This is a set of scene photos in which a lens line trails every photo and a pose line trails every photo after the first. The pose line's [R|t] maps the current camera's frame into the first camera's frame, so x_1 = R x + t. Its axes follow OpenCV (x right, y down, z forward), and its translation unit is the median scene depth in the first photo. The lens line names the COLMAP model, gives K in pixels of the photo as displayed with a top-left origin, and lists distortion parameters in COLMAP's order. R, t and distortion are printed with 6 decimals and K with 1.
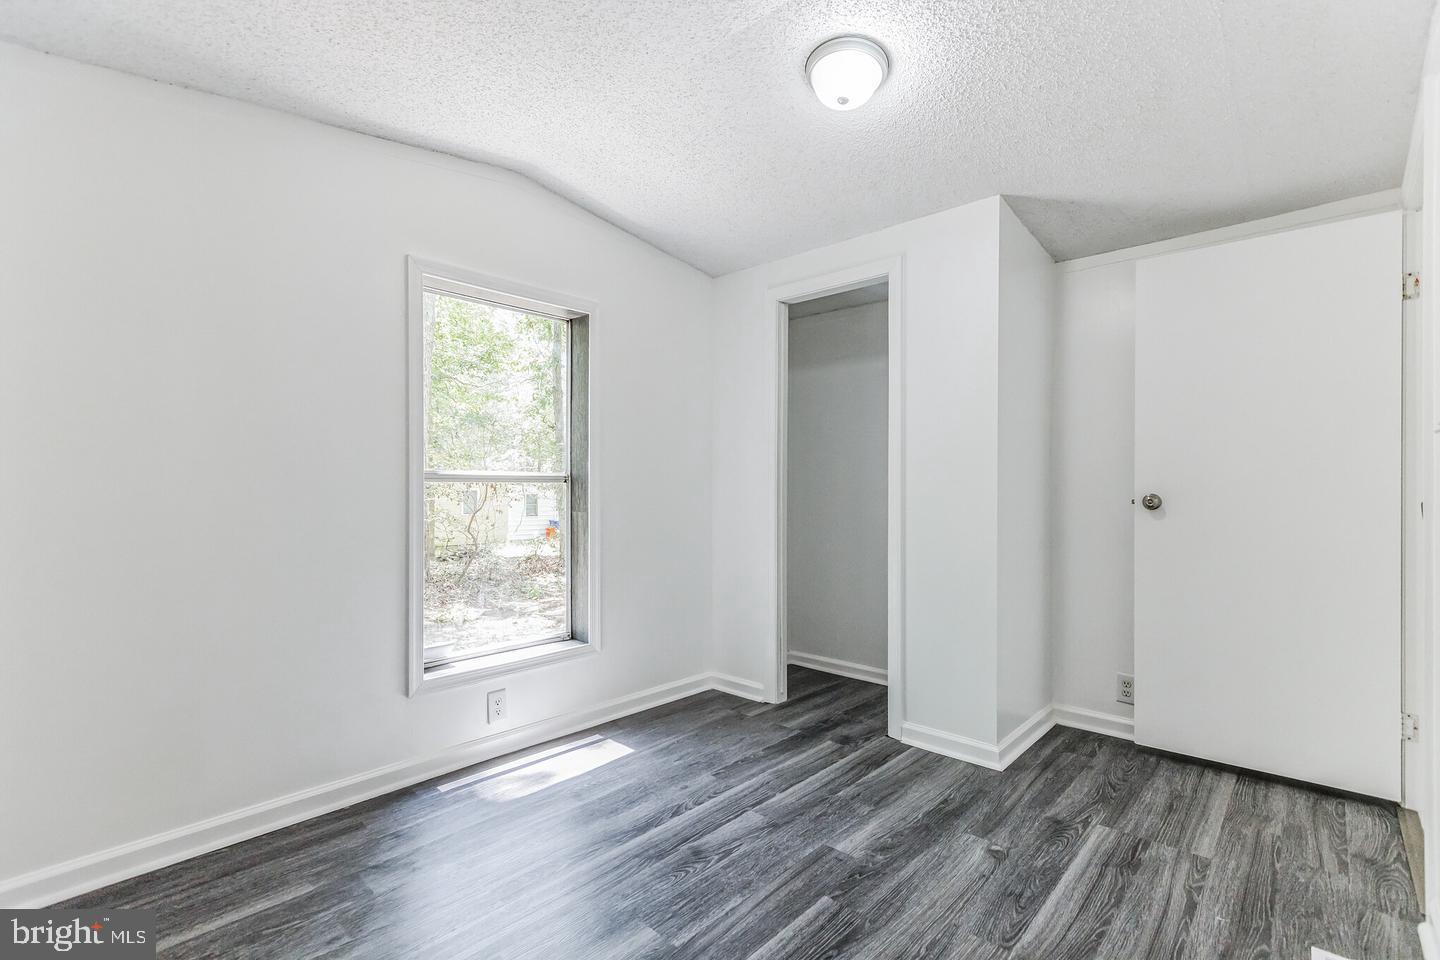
lens RADIAL K [[656.6, 0, 724.3], [0, 656.6, 485.0], [0, 0, 1]] dist [0.000978, -0.000626]
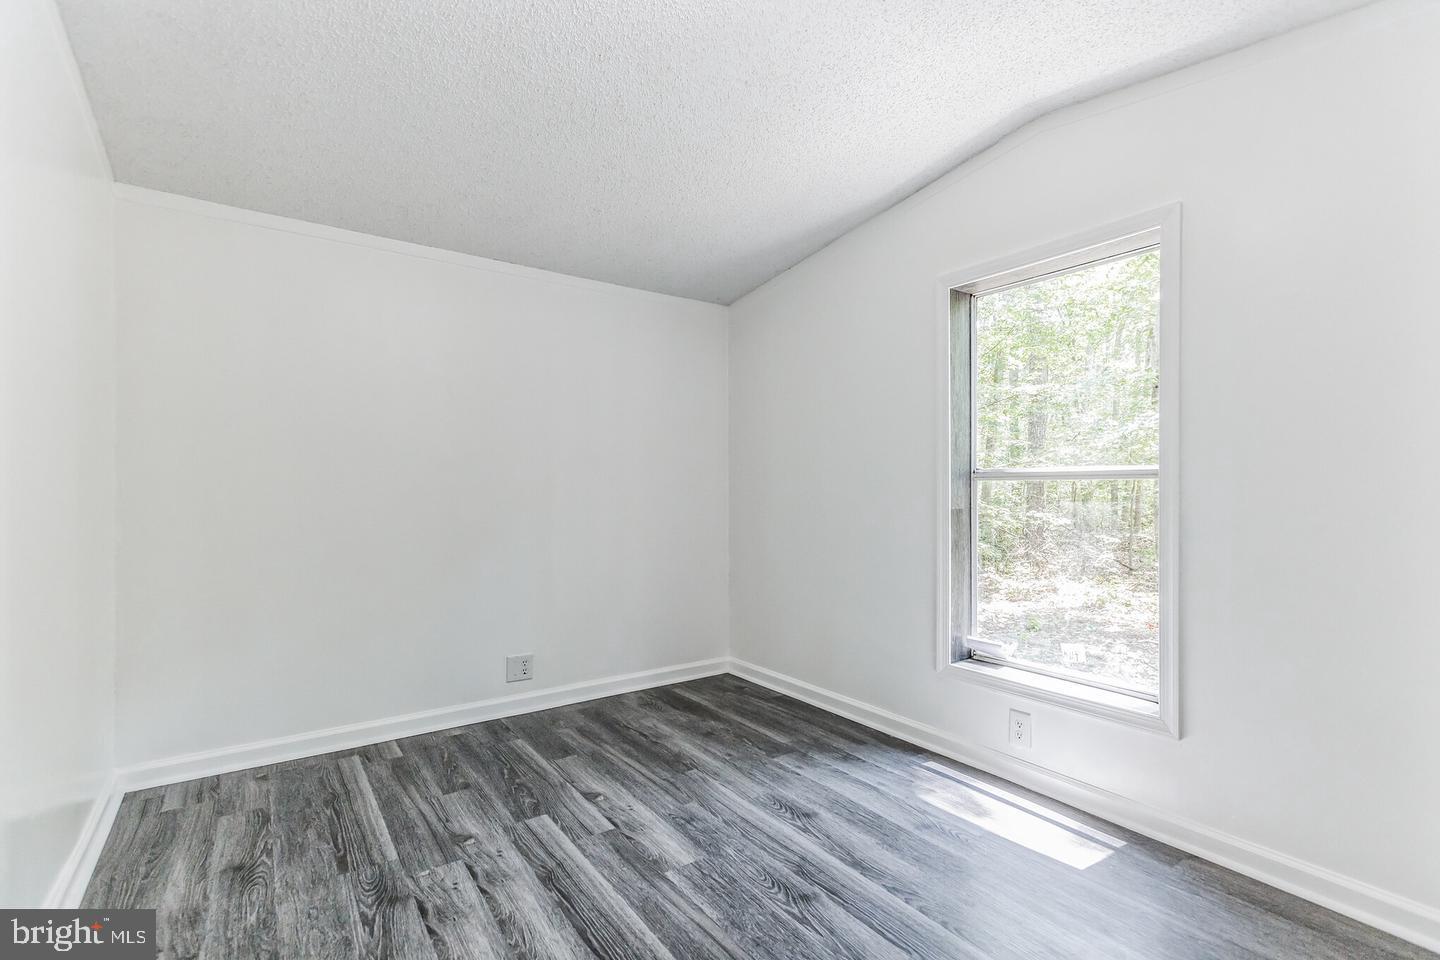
lens RADIAL K [[656.6, 0, 724.3], [0, 656.6, 485.0], [0, 0, 1]] dist [0.000978, -0.000626]
pose [[-0.205301, -0.003714, -0.978692, 0.782303], [-0.002456, 0.999992, -0.003280, 0.007458], [0.978696, 0.001730, -0.205308, 0.991314]]
